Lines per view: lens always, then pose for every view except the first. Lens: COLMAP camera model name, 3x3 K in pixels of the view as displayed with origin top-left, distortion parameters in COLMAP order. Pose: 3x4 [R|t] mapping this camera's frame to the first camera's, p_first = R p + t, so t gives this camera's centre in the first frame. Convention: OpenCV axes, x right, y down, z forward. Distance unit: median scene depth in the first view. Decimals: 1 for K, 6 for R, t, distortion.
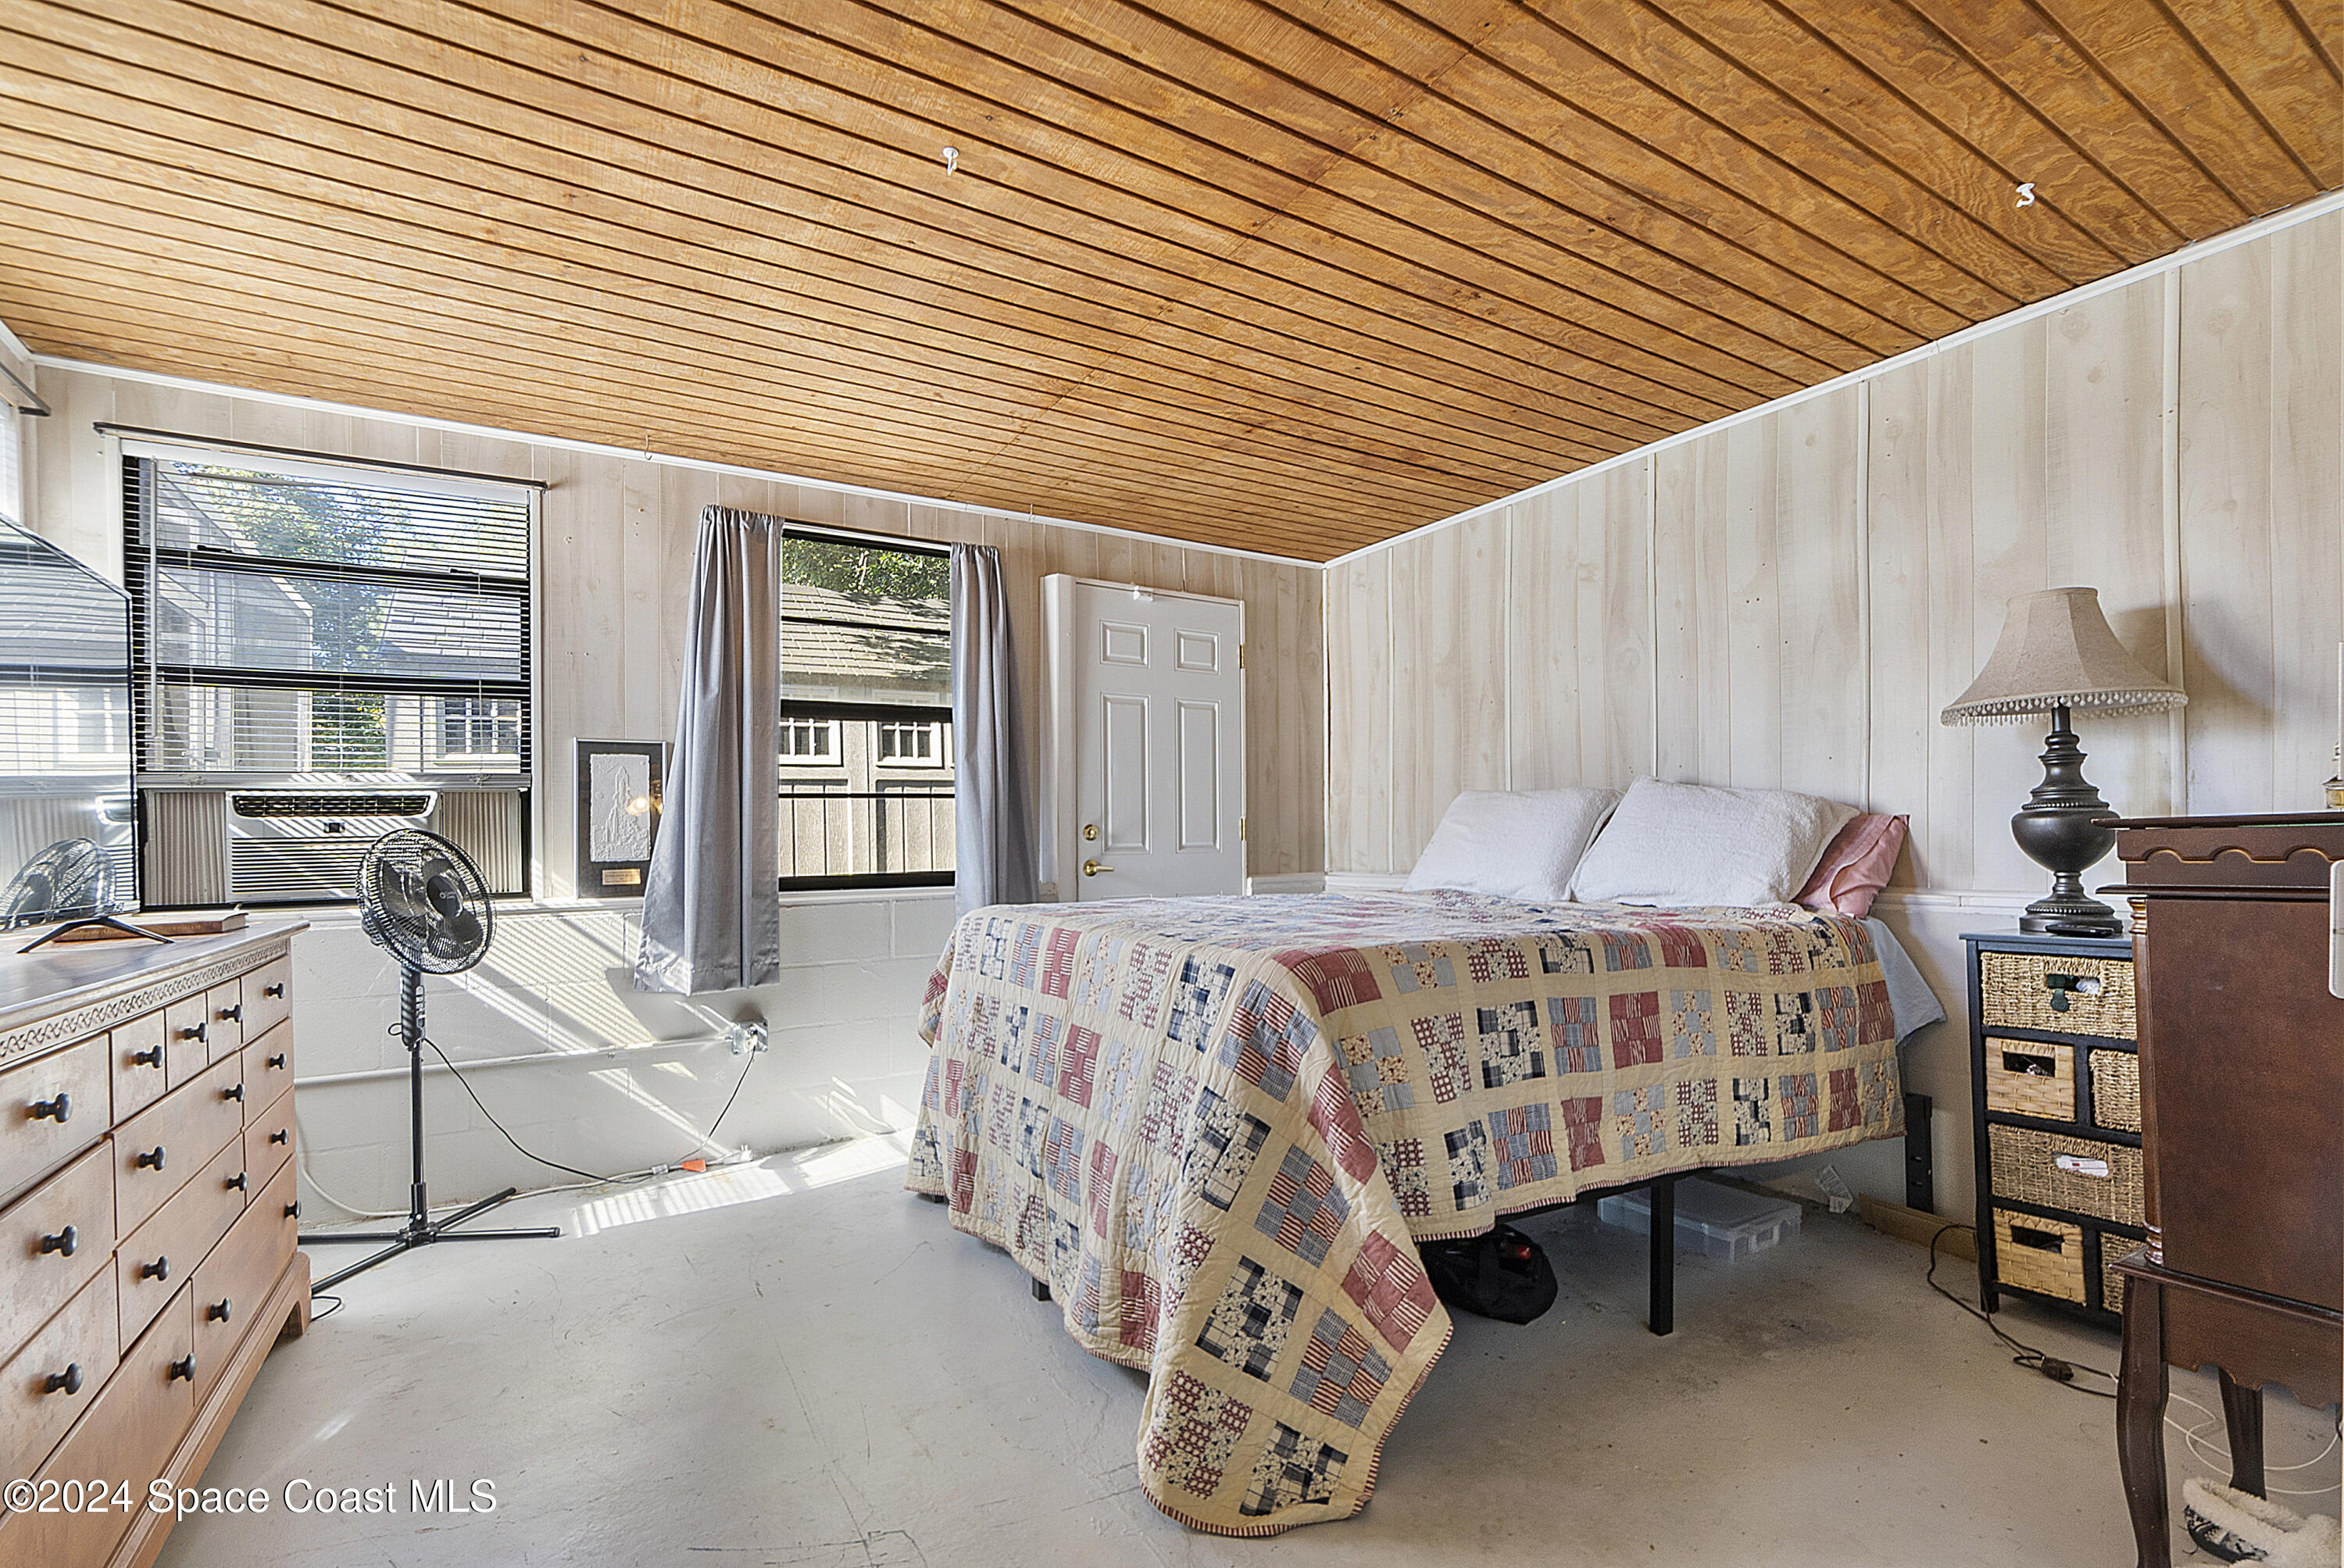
lens RADIAL K [[1047.7, 0, 1186.0], [0, 1047.7, 801.9], [0, 0, 1]] dist [-0.000419, 0.000188]
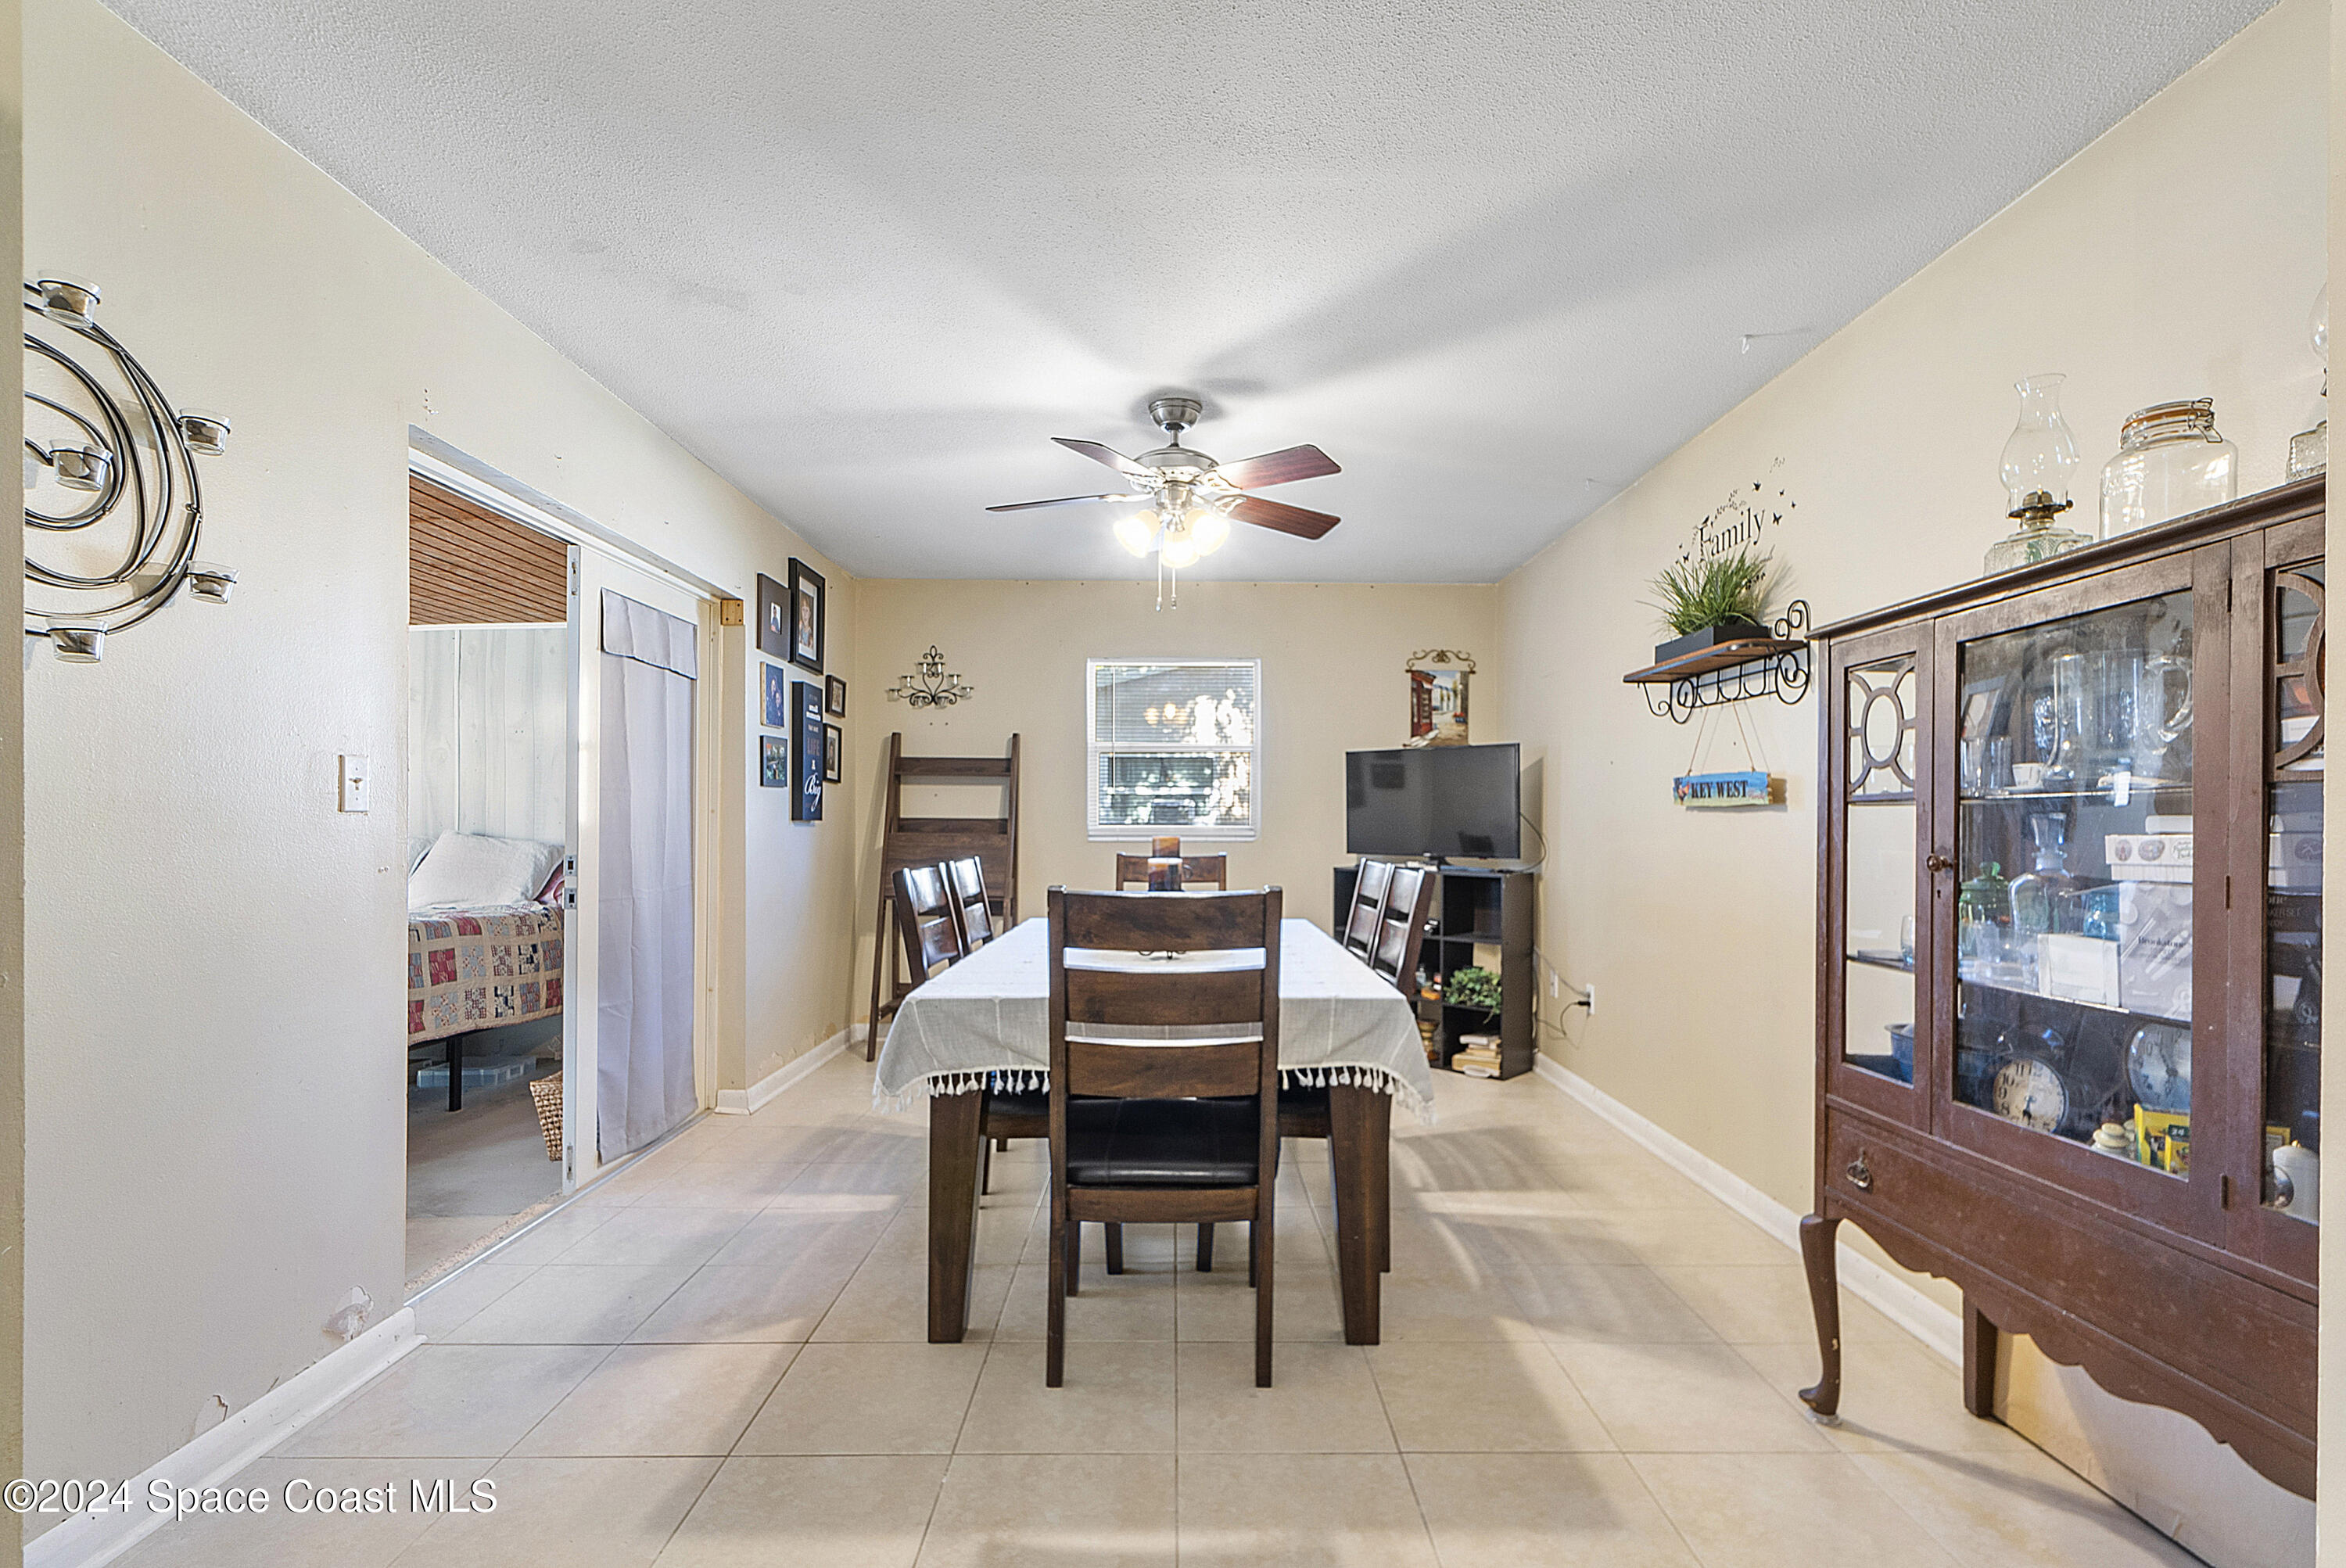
lens RADIAL K [[1022.7, 0, 1171.8], [0, 1022.7, 813.1], [0, 0, 1]] dist [-0.010562, 0.000488]
pose [[0.517342, 0.006819, 0.855752, -0.480948], [-0.012187, 0.999926, -0.000600, -0.090044], [-0.855692, -0.010119, 0.517387, -1.116596]]
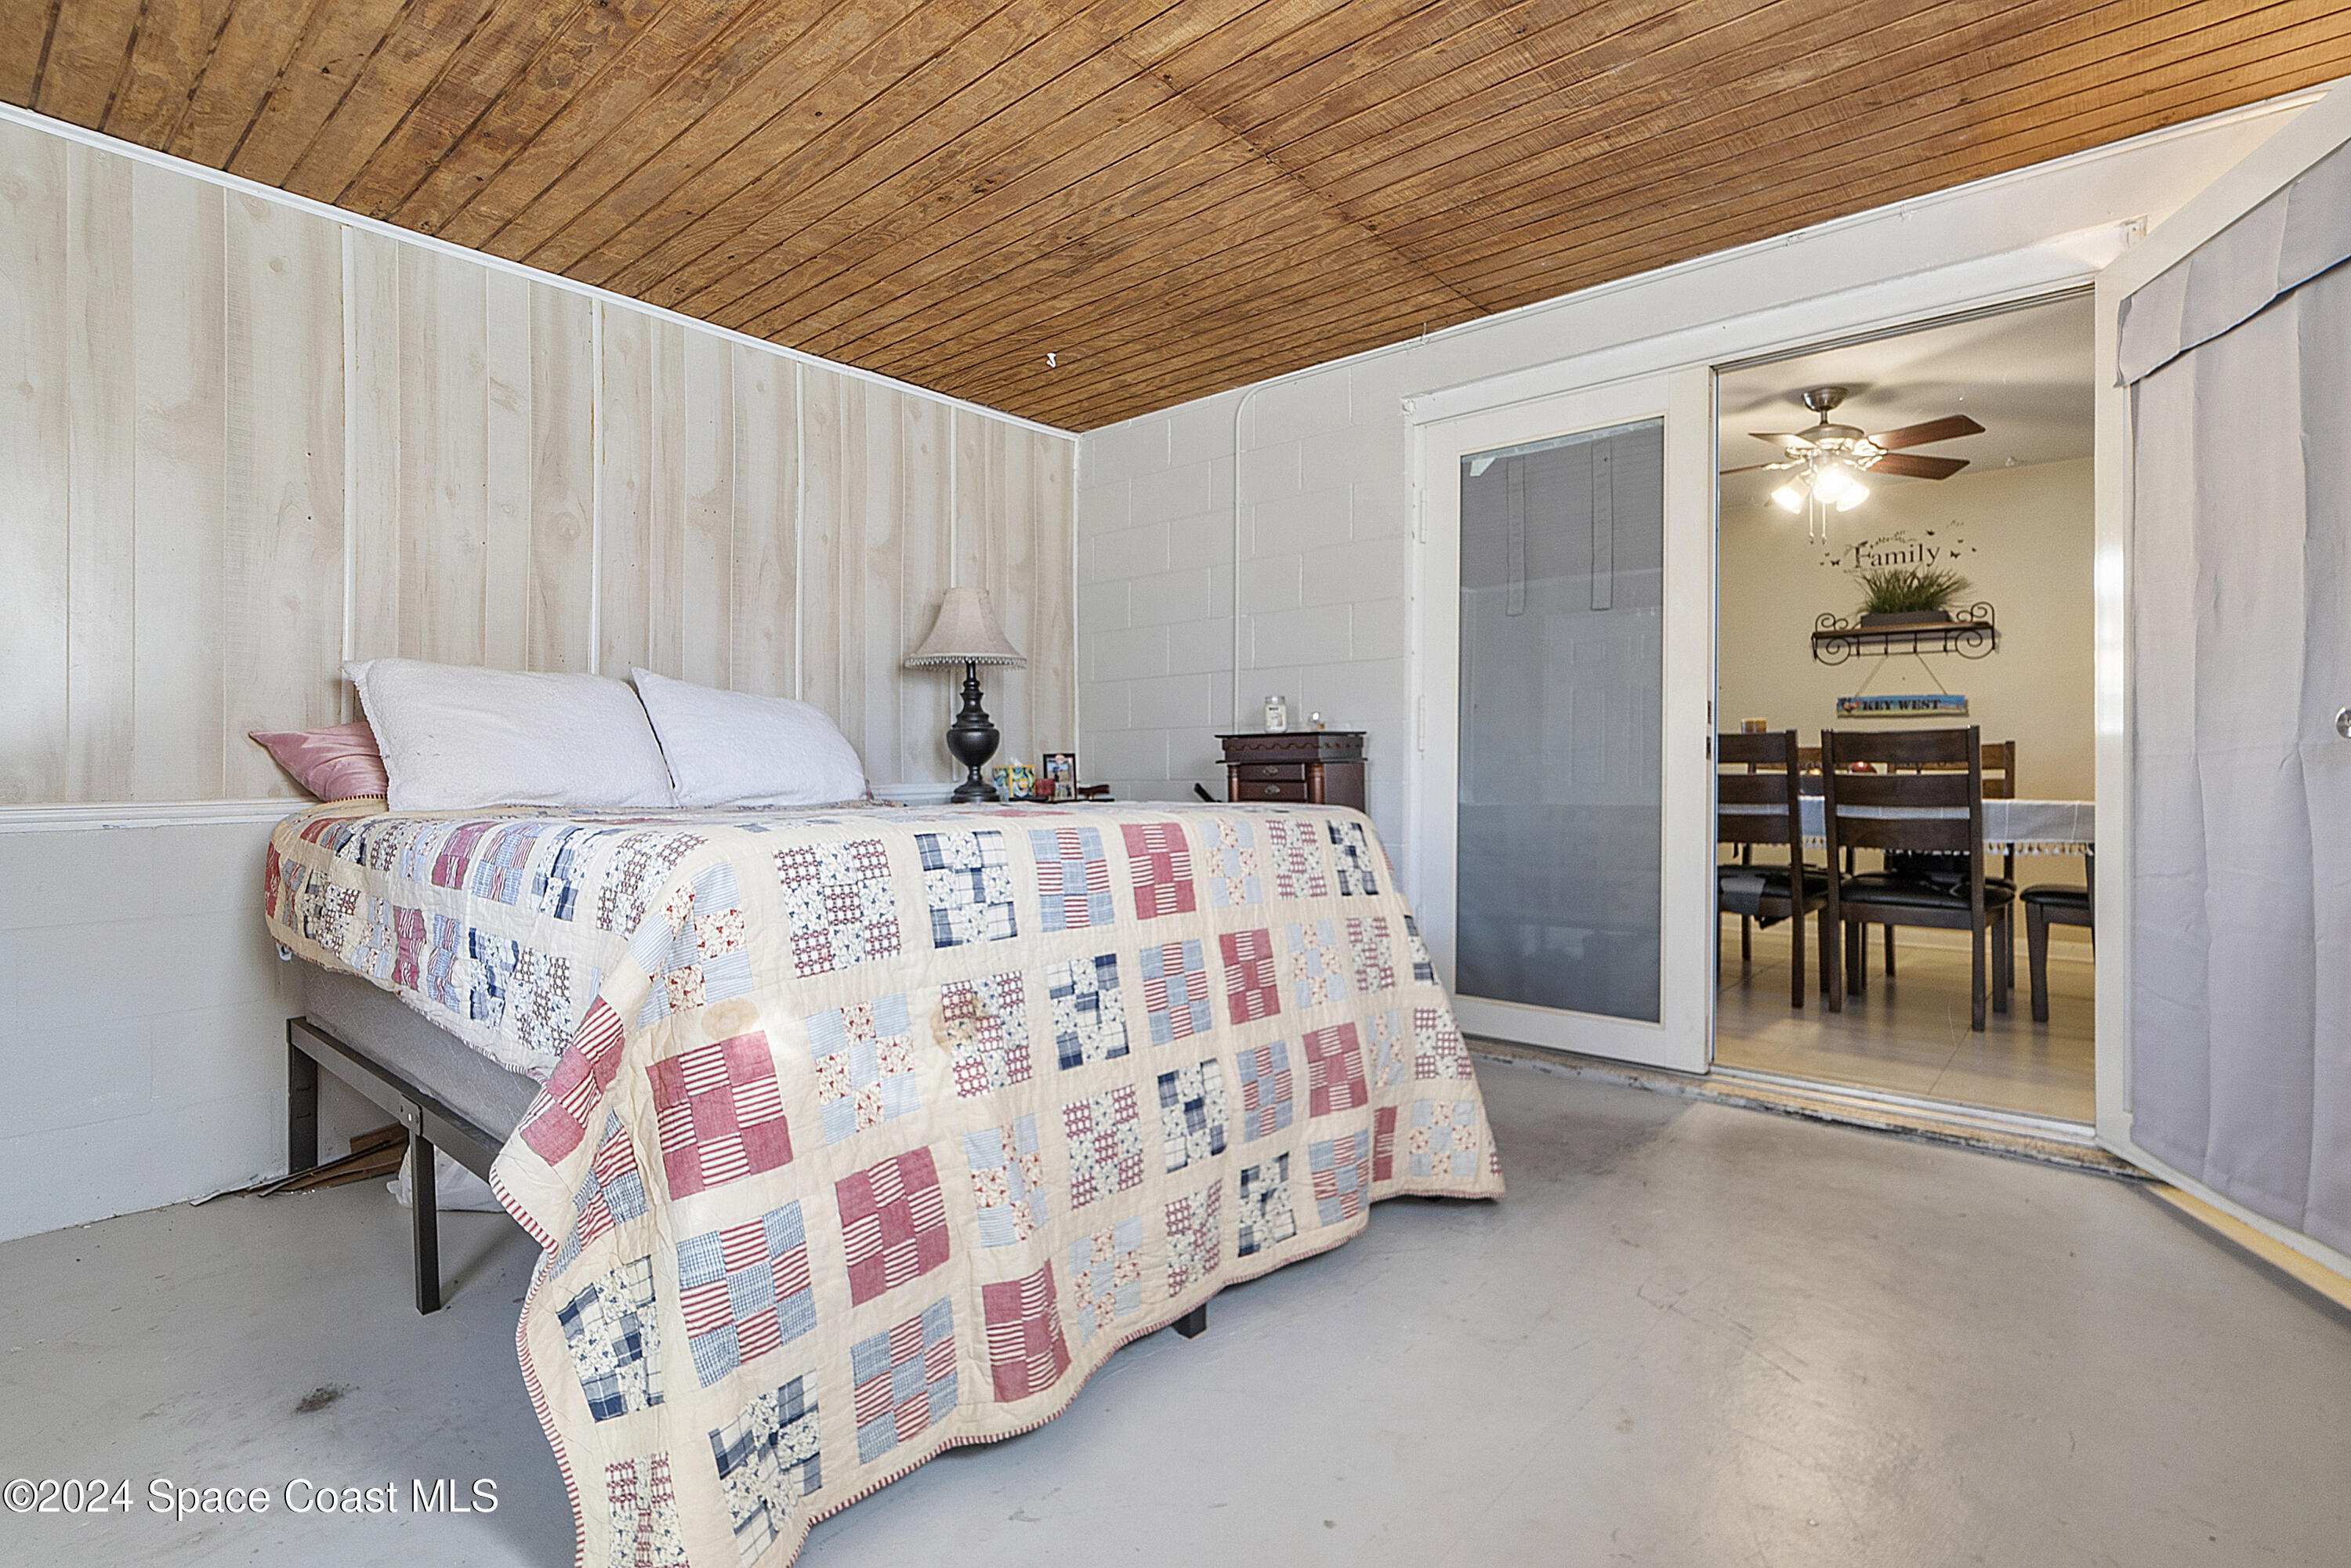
lens RADIAL K [[1121.8, 0, 1134.3], [0, 1121.8, 773.0], [0, 0, 1]] dist [-0.000519, -0.000071]
pose [[-0.295593, 0.010599, 0.955255, -0.838618], [-0.022797, 0.999575, -0.018145, 0.098601], [-0.955042, -0.027140, -0.295226, 1.231591]]
